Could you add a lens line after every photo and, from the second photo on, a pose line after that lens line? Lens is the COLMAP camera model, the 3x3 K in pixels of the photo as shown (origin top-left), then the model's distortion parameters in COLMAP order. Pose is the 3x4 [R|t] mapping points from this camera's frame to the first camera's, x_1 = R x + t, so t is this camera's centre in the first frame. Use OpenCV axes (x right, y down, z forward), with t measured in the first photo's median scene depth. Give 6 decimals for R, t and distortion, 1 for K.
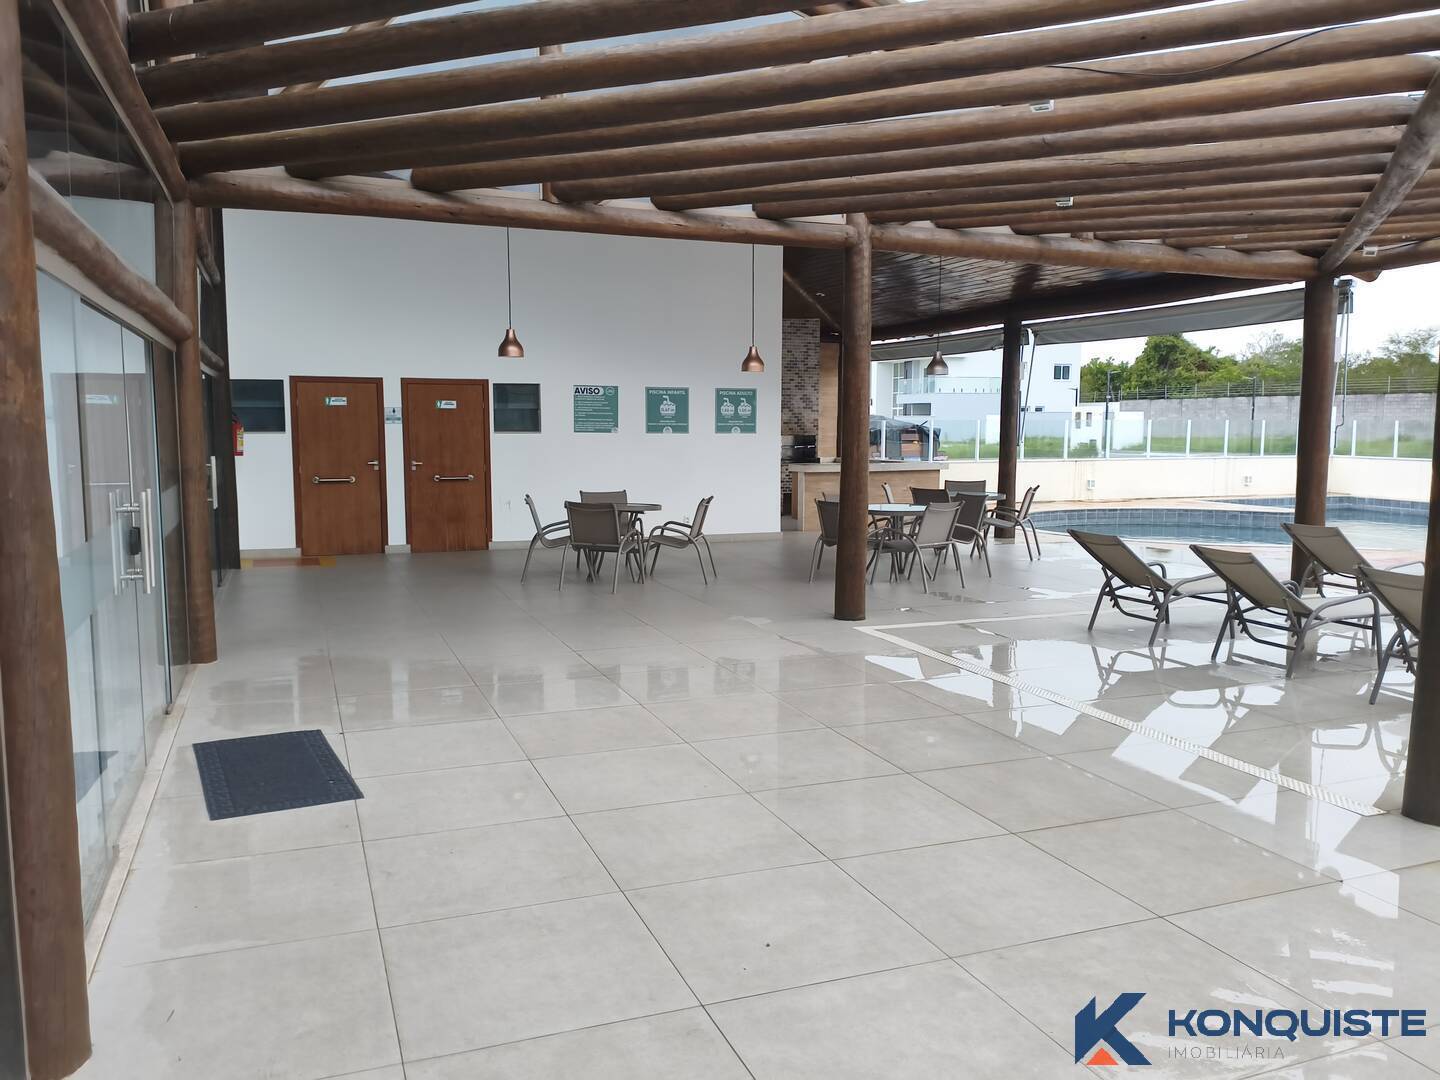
lens RADIAL K [[1105.6, 0, 714.2], [0, 1105.6, 547.2], [0, 0, 1]] dist [0.022877, -0.009139]
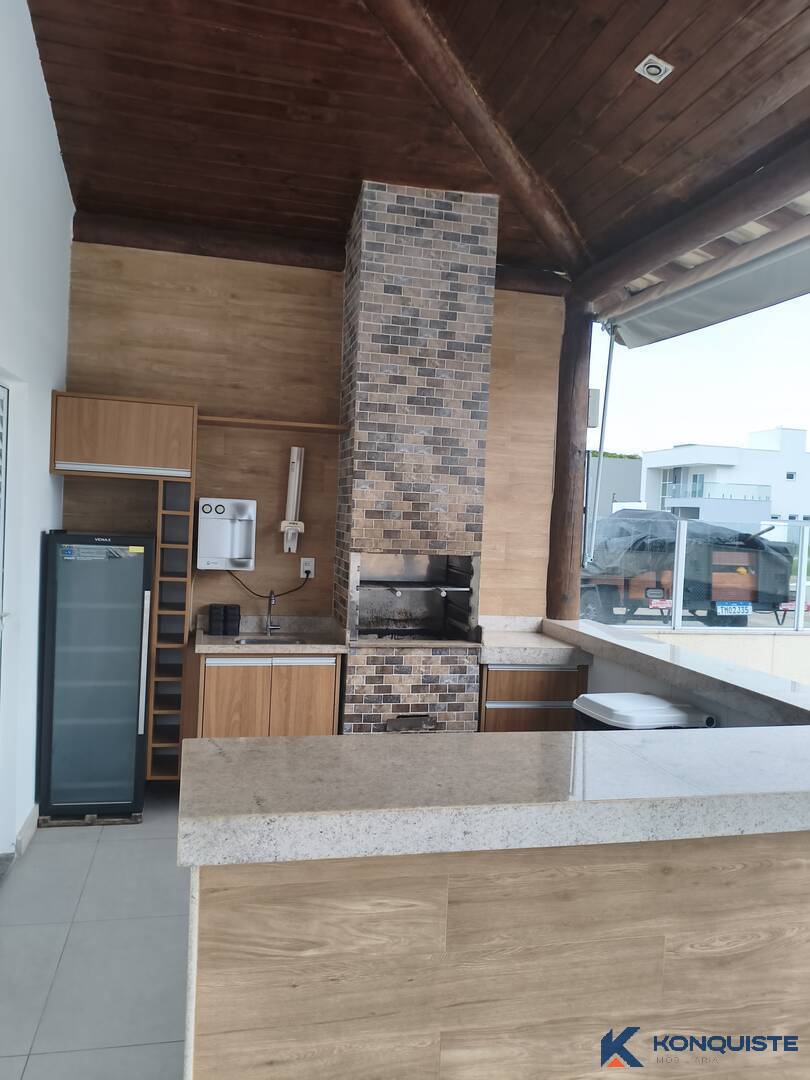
lens RADIAL K [[829.2, 0, 409.8], [0, 829.2, 557.1], [0, 0, 1]] dist [0.022877, -0.009139]
pose [[0.990896, 0.047109, -0.126120, 0.138545], [-0.054937, 0.996726, -0.059325, -0.113657], [0.122912, 0.065713, 0.990240, 1.006076]]
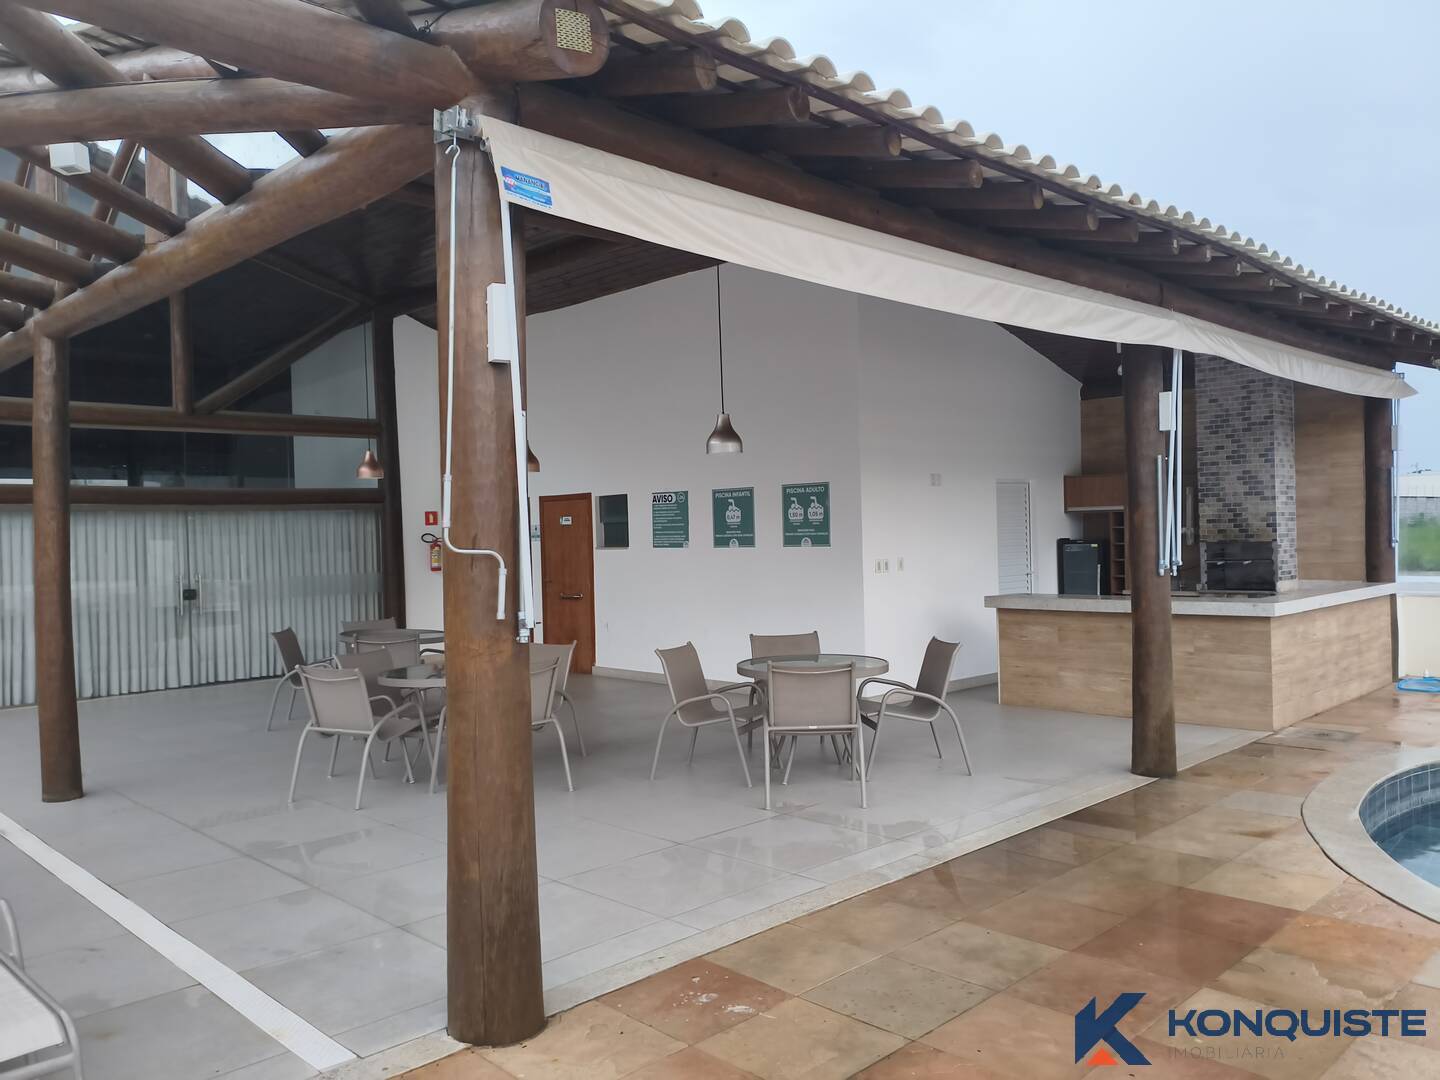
lens RADIAL K [[1105.6, 0, 717.8], [0, 1105.6, 542.6], [0, 0, 1]] dist [0.022877, -0.009139]
pose [[0.398403, -0.006942, -0.917184, 0.659866], [-0.075384, 0.996340, -0.040286, -0.075378], [0.914108, 0.085191, 0.396421, 0.691391]]
